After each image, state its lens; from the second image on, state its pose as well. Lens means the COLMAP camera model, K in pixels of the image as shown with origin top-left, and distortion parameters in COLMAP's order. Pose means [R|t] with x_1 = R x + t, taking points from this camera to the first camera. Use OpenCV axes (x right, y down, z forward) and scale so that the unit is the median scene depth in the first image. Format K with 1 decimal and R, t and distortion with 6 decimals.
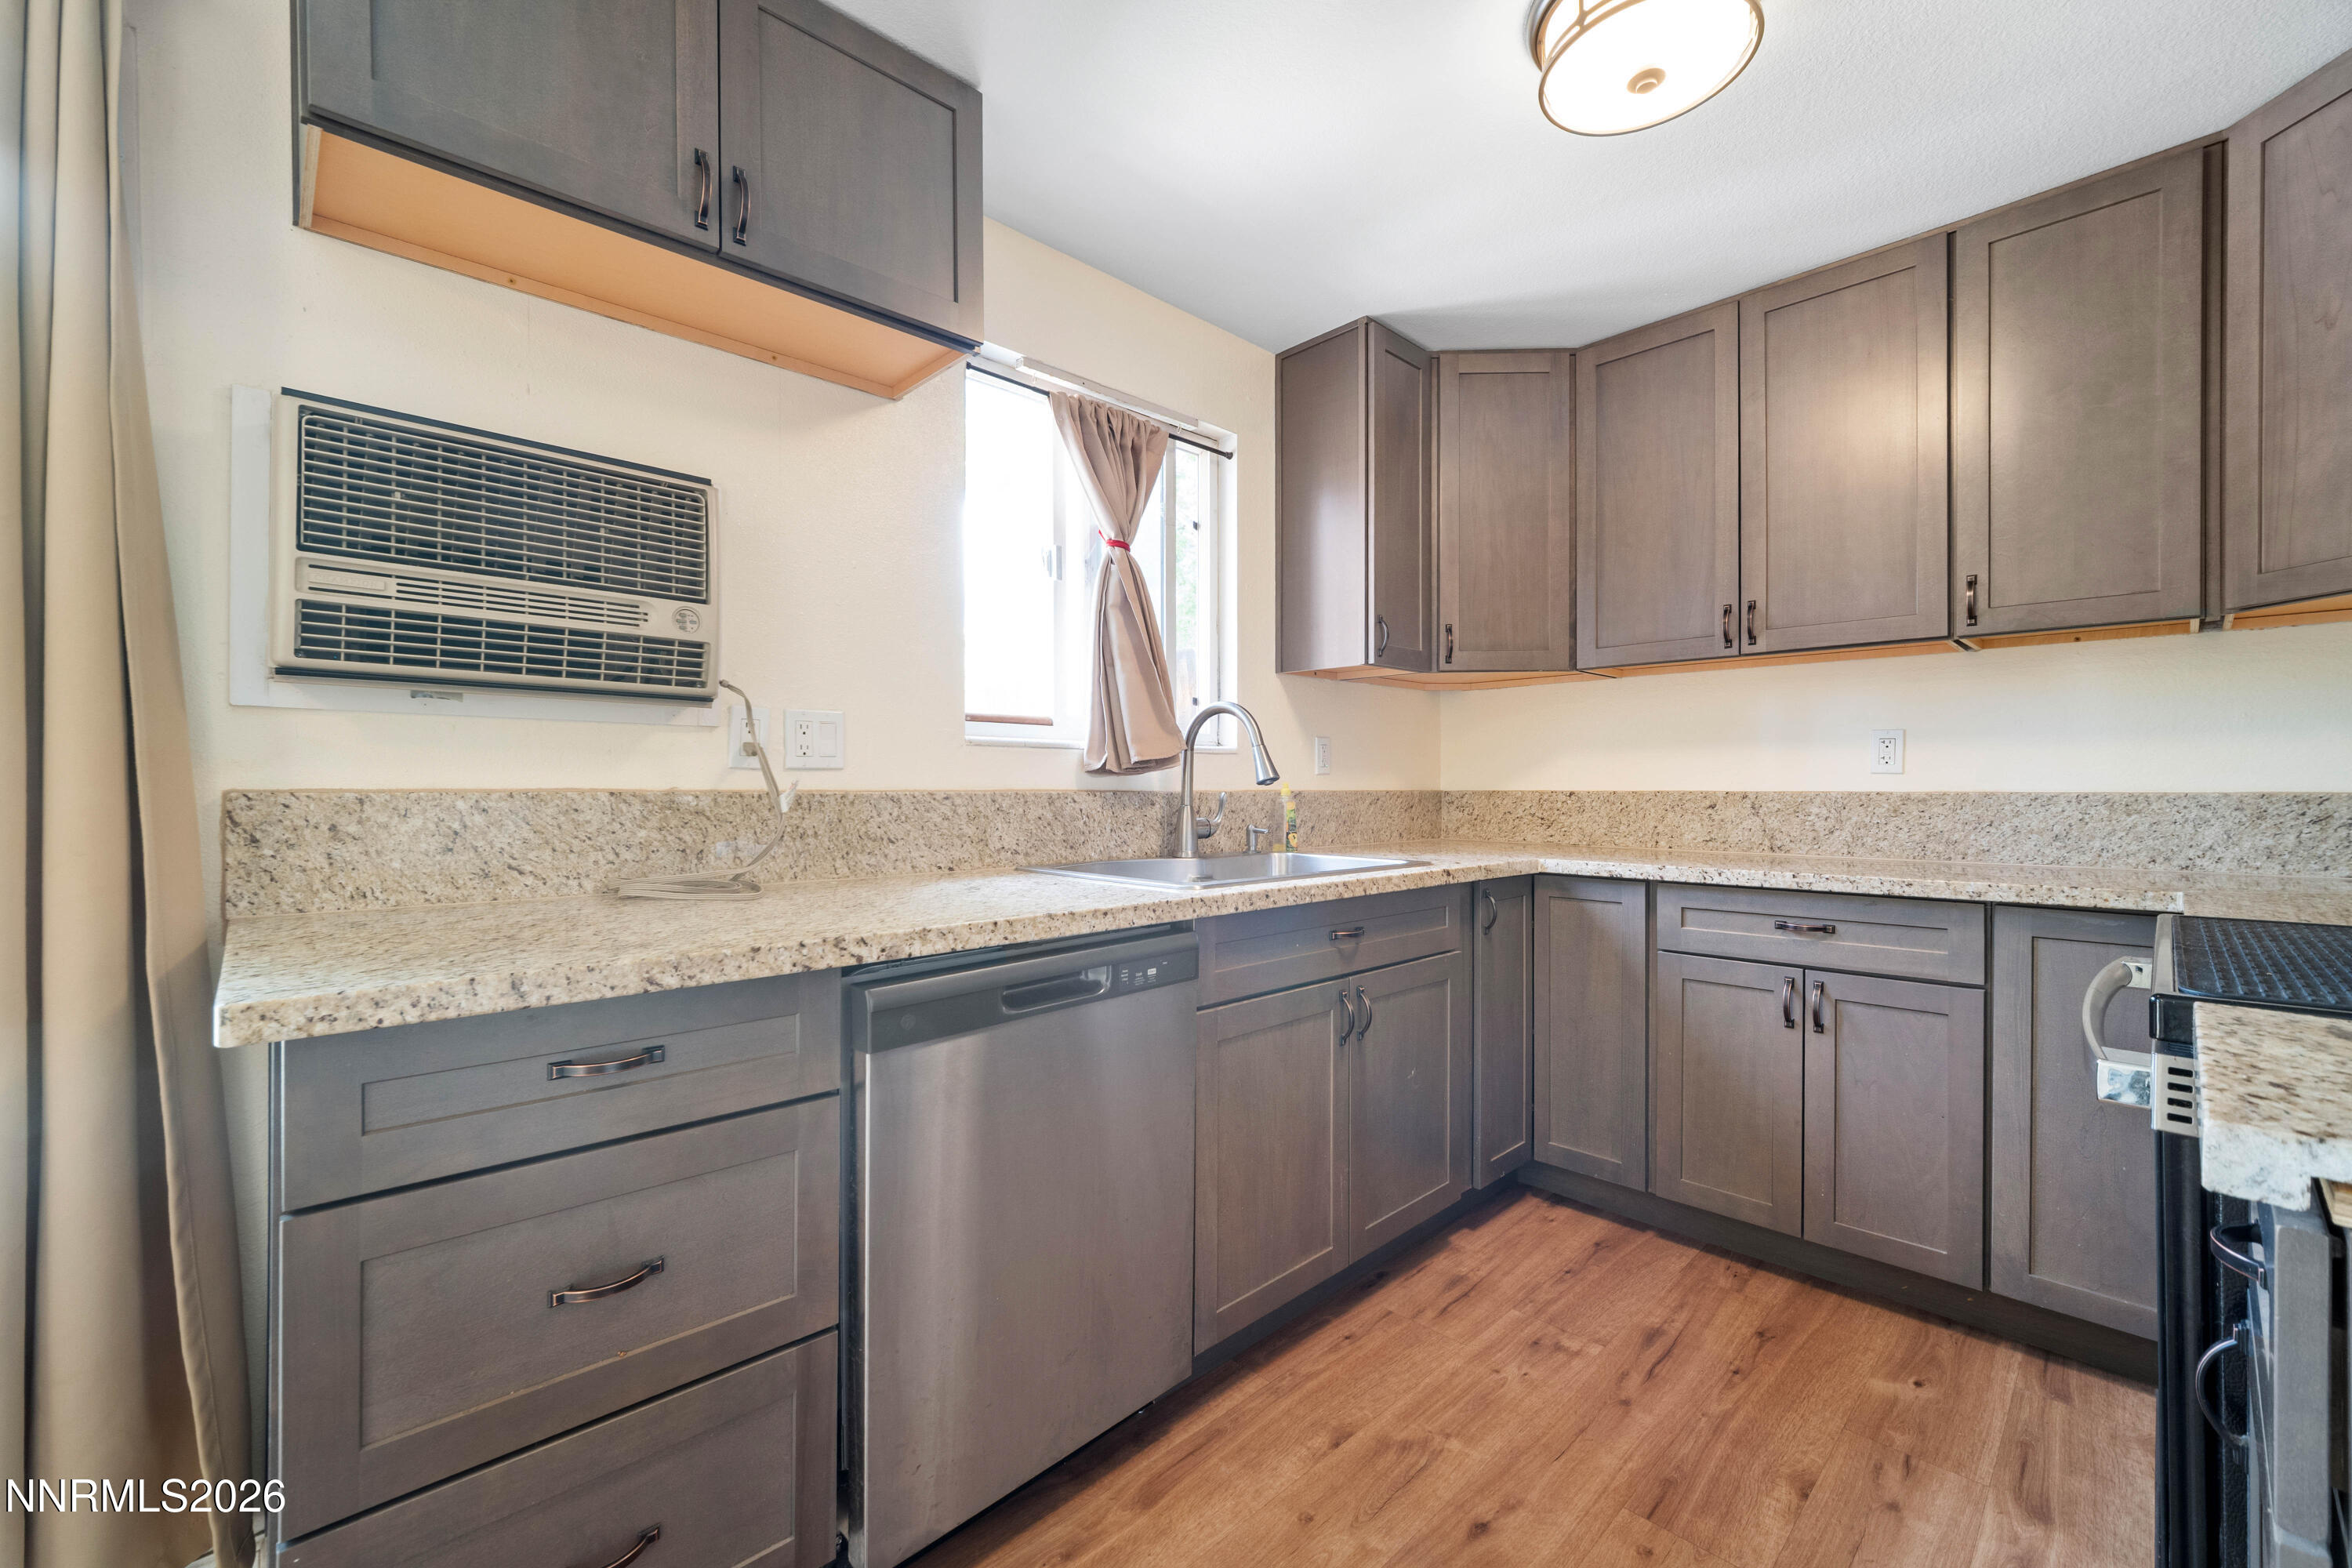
lens RADIAL K [[960.6, 0, 1176.0], [0, 960.6, 784.0], [0, 0, 1]] dist [0.000892, 0.000226]
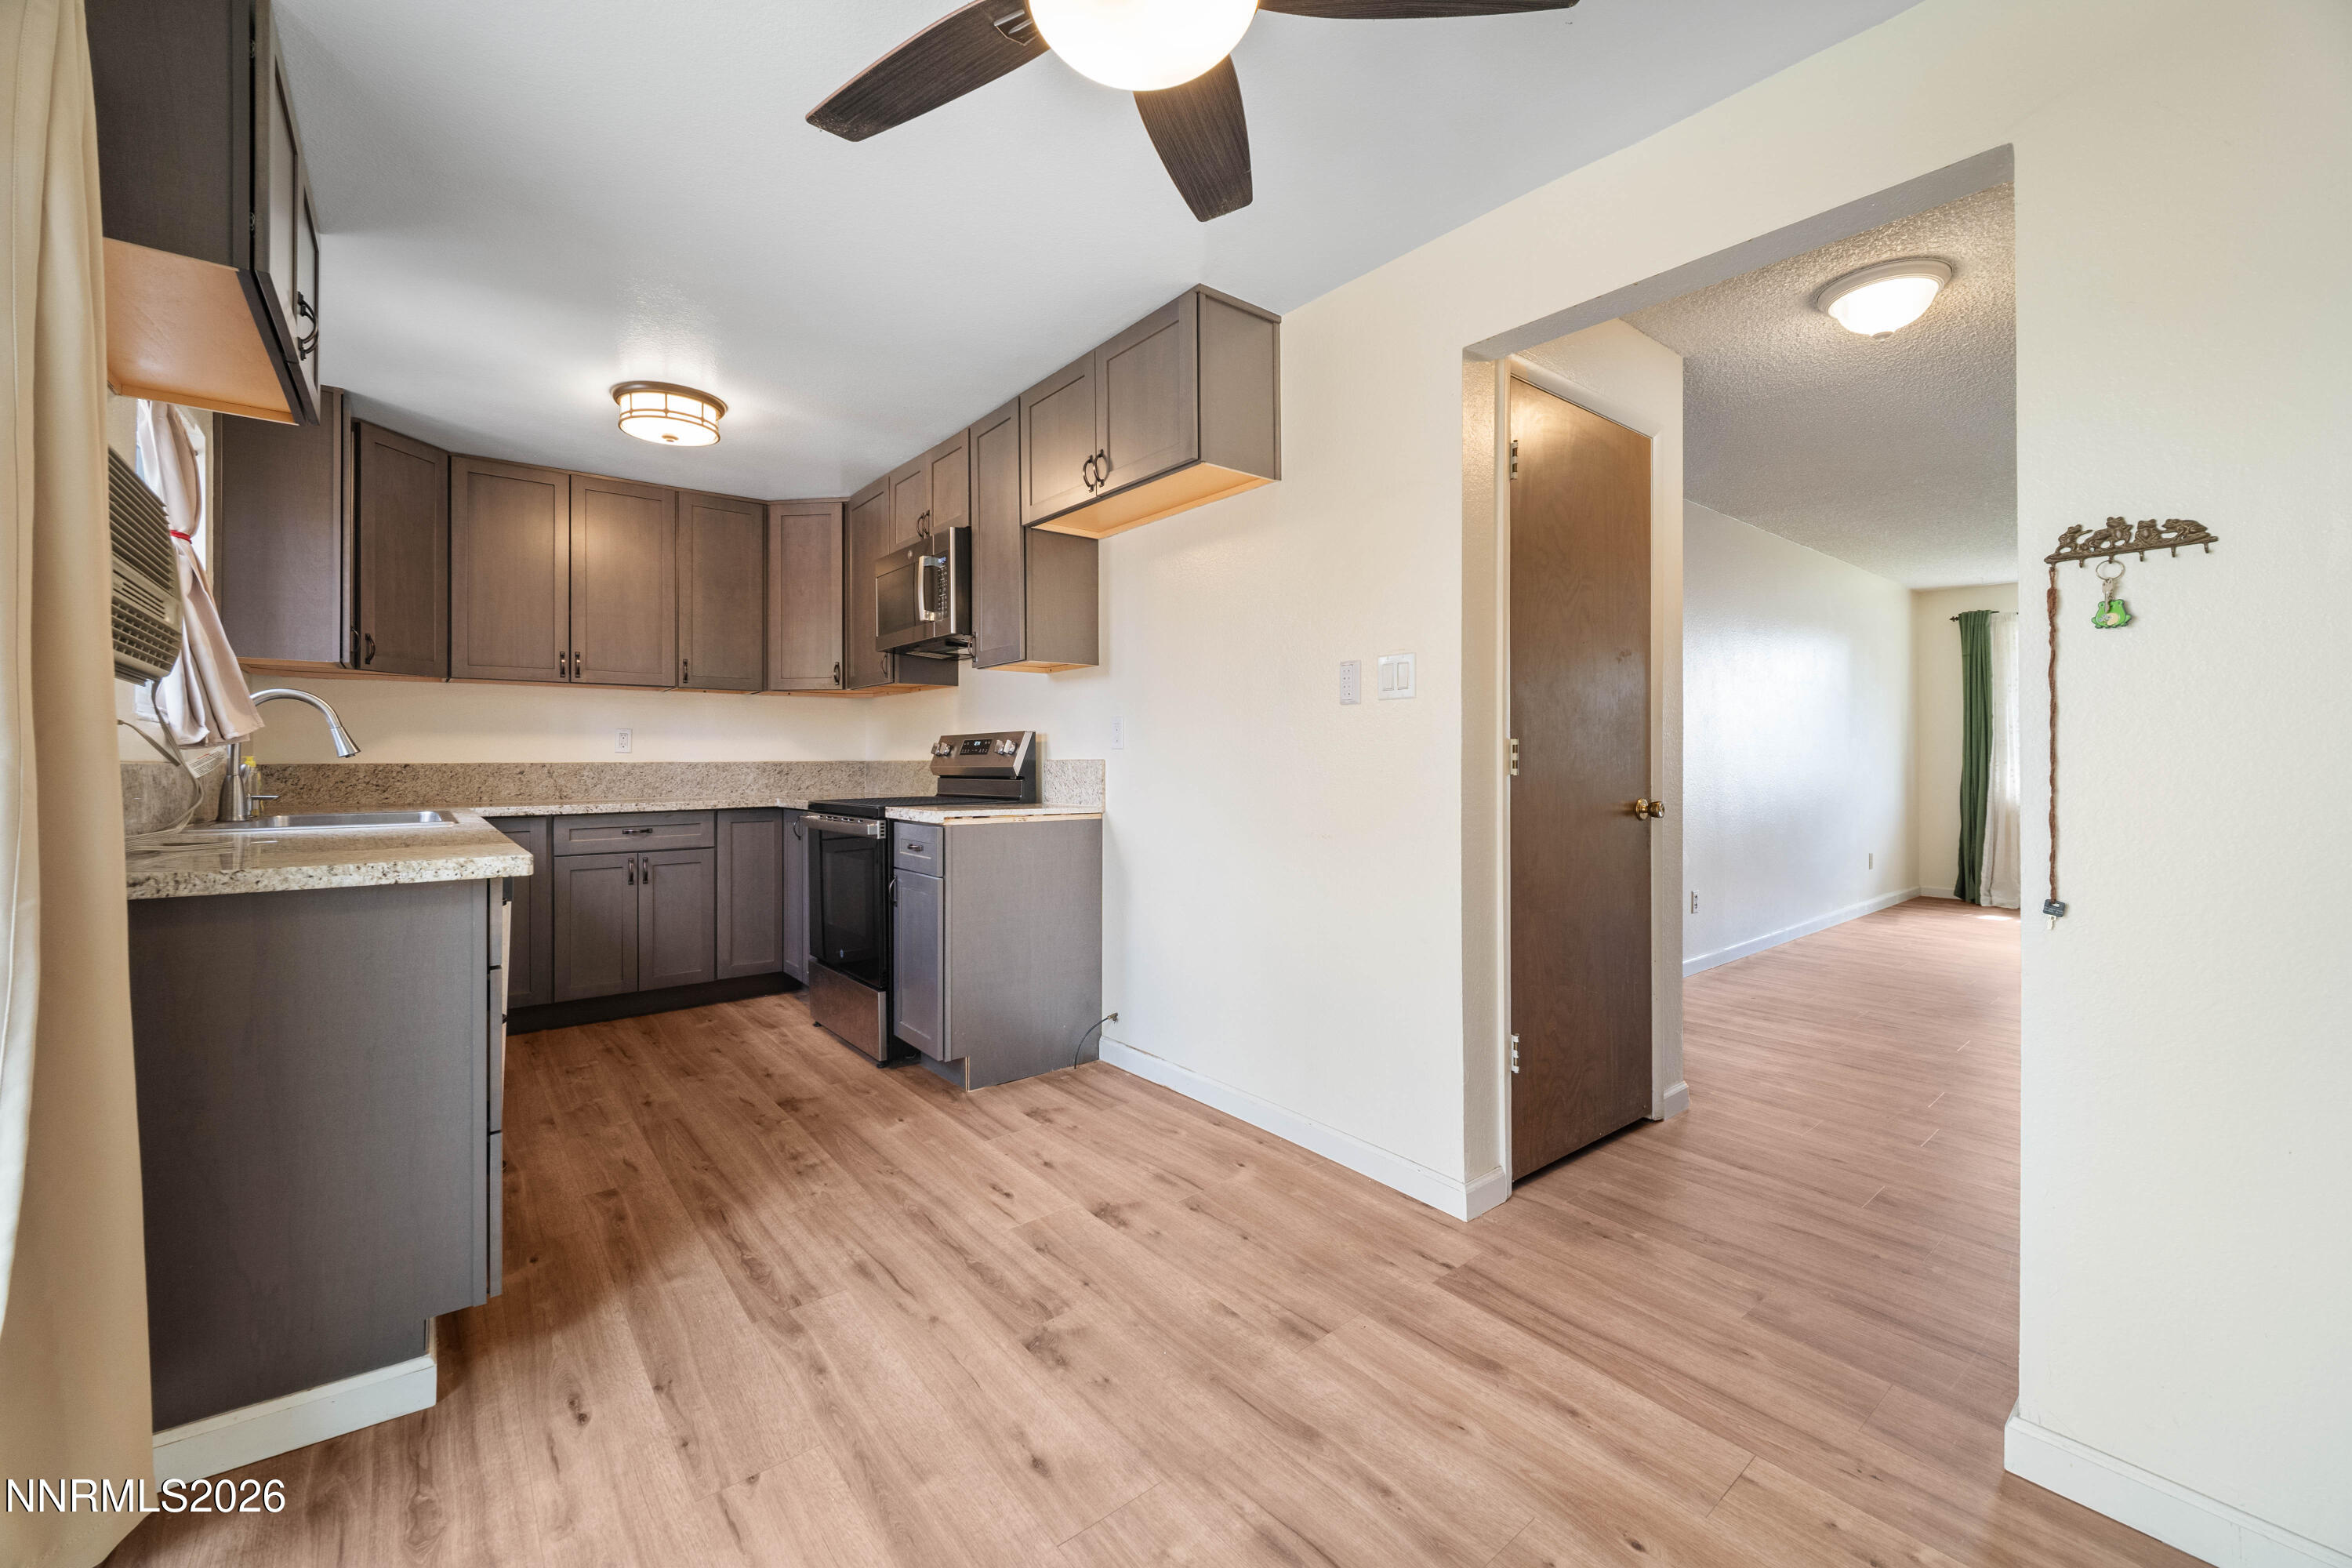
lens RADIAL K [[940.8, 0, 1161.0], [0, 940.8, 767.8], [0, 0, 1]] dist [-0.001504, 0.000044]
pose [[0.095958, -0.010183, 0.995333, -1.097956], [0.002076, 0.999948, 0.010030, 0.003176], [-0.995383, 0.001104, 0.095974, -0.230496]]
